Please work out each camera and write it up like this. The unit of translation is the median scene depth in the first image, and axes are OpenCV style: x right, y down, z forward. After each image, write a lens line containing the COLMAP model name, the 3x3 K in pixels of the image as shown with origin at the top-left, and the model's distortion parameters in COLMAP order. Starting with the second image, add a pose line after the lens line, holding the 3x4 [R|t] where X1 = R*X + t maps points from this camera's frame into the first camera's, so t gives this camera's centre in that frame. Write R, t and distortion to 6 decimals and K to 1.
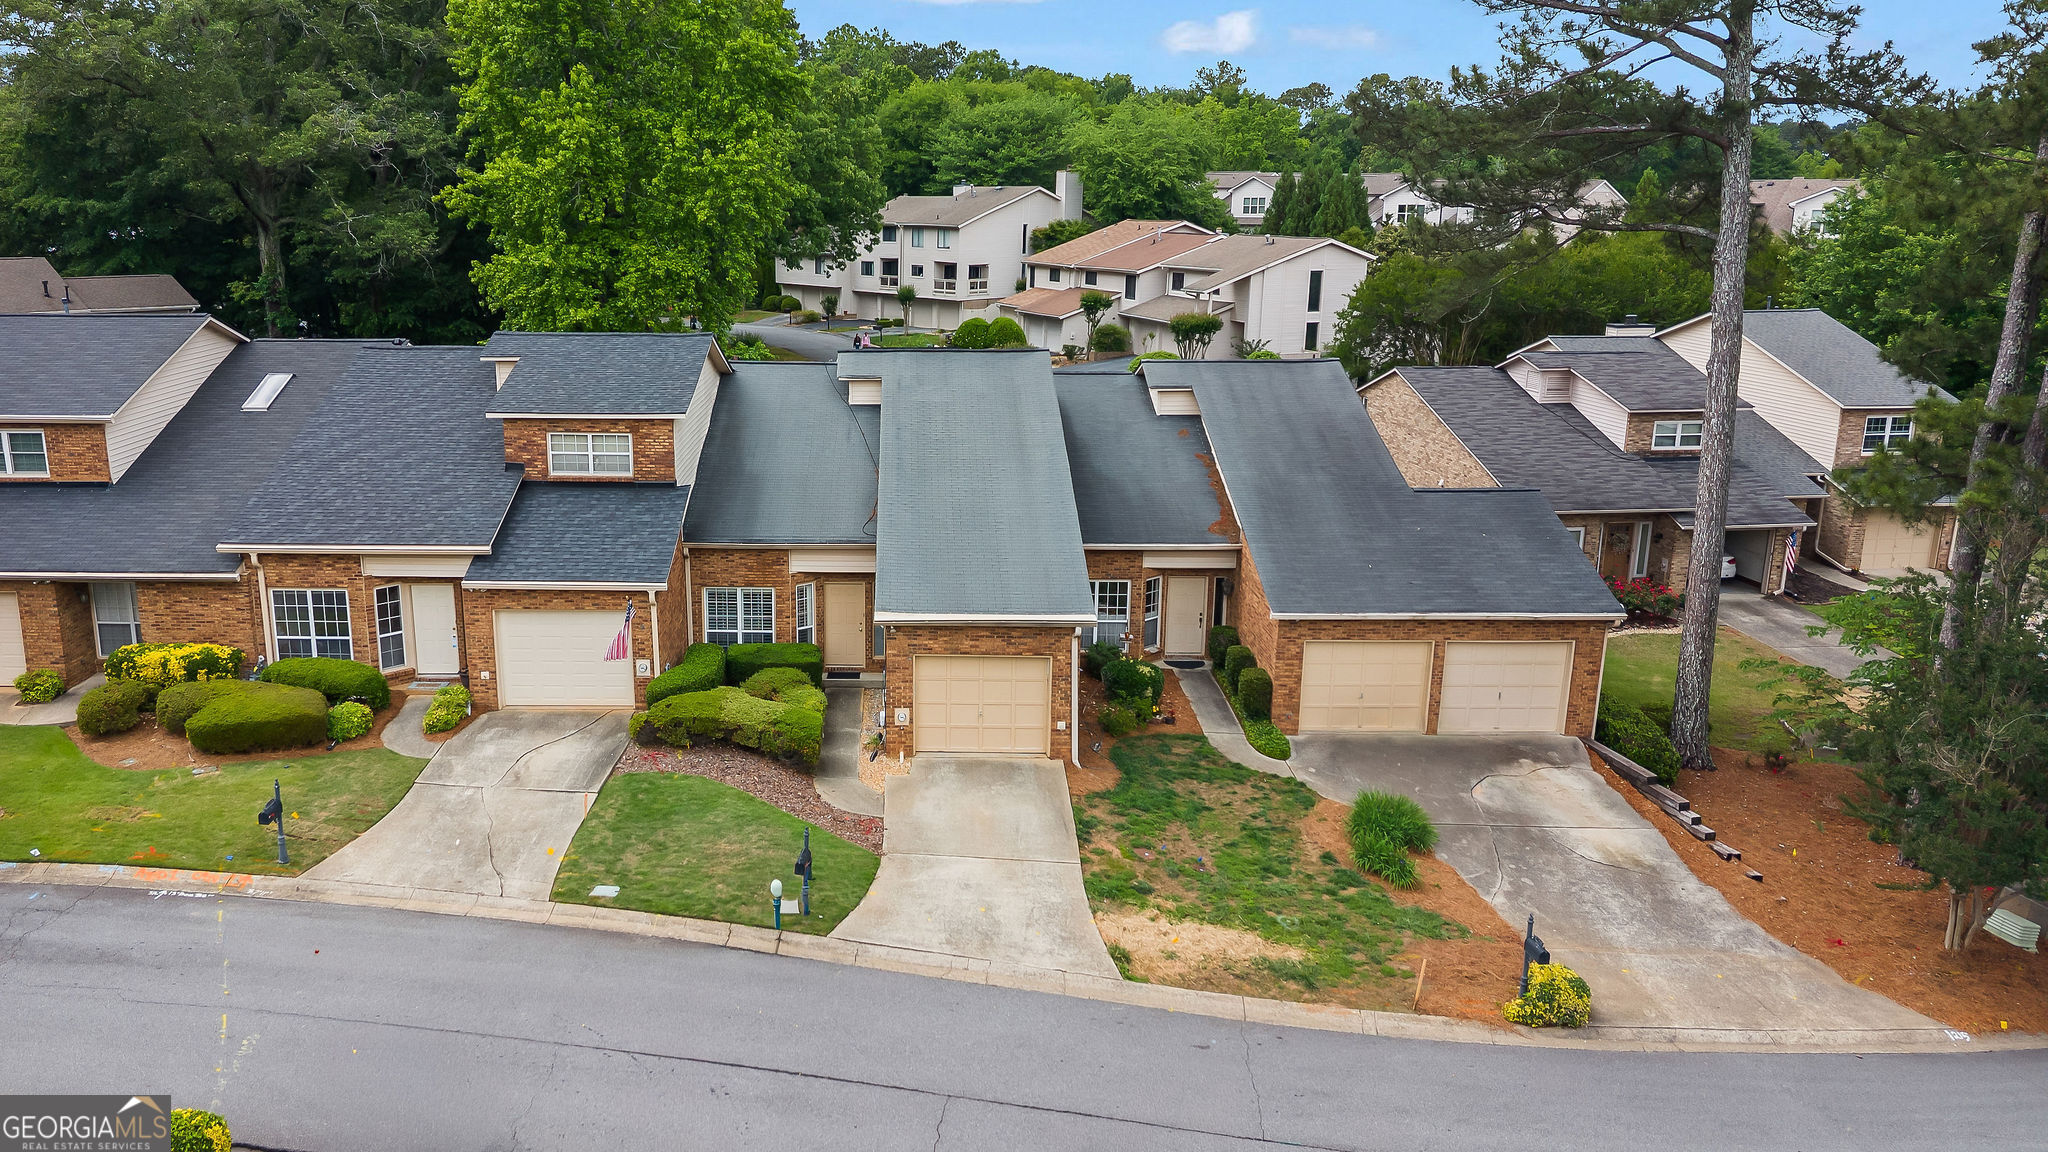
lens RADIAL K [[2062.9, 0, 1020.7], [0, 2062.9, 511.4], [0, 0, 1]] dist [0.085326, -0.277632]
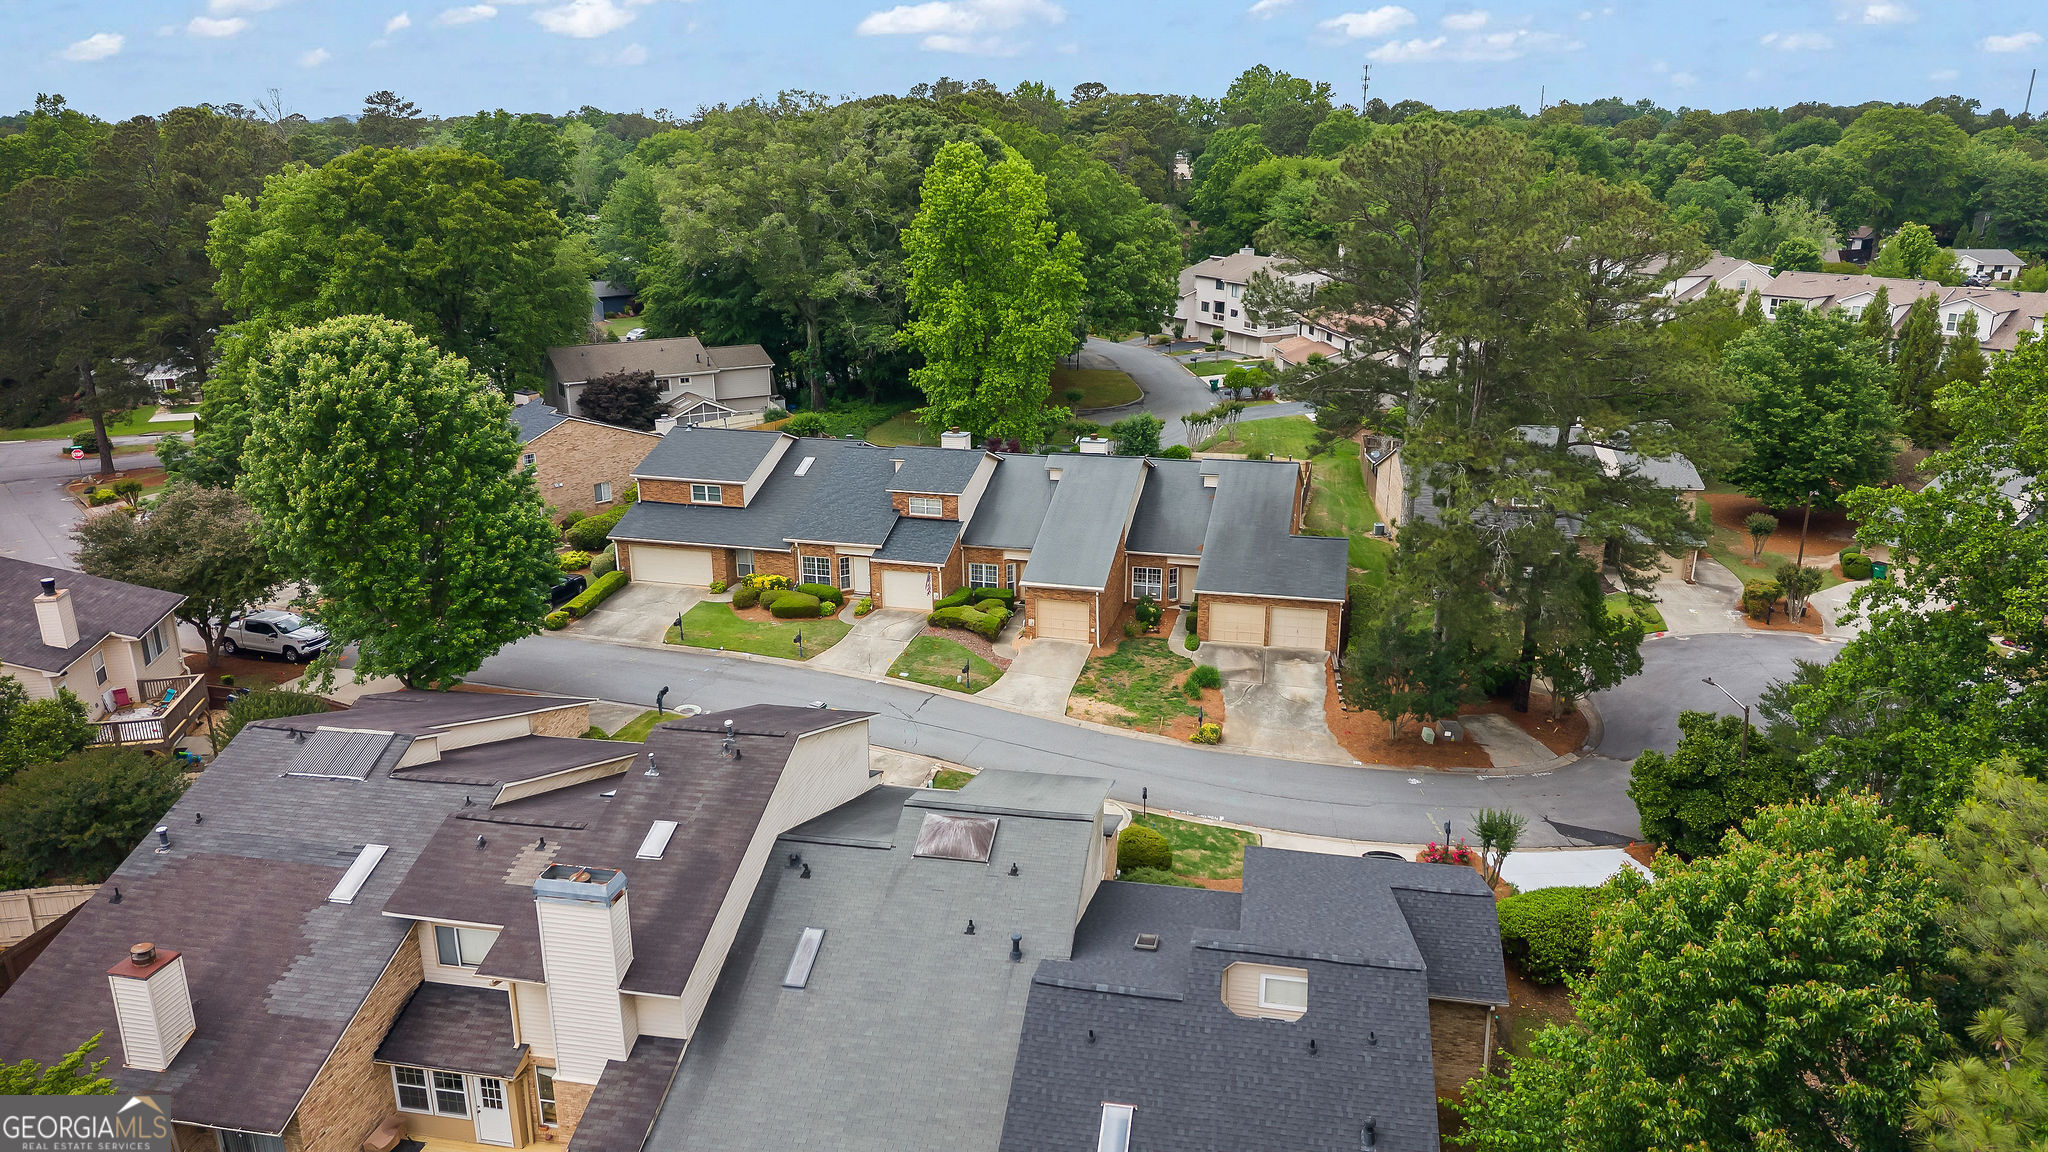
lens RADIAL K [[2062.9, 0, 1020.7], [0, 2062.9, 511.4], [0, 0, 1]] dist [0.085326, -0.277632]
pose [[0.968296, 0.059344, -0.242656, 0.541369], [-0.046139, 0.997147, 0.059750, -0.189397], [0.245509, -0.046660, 0.968271, -1.469420]]
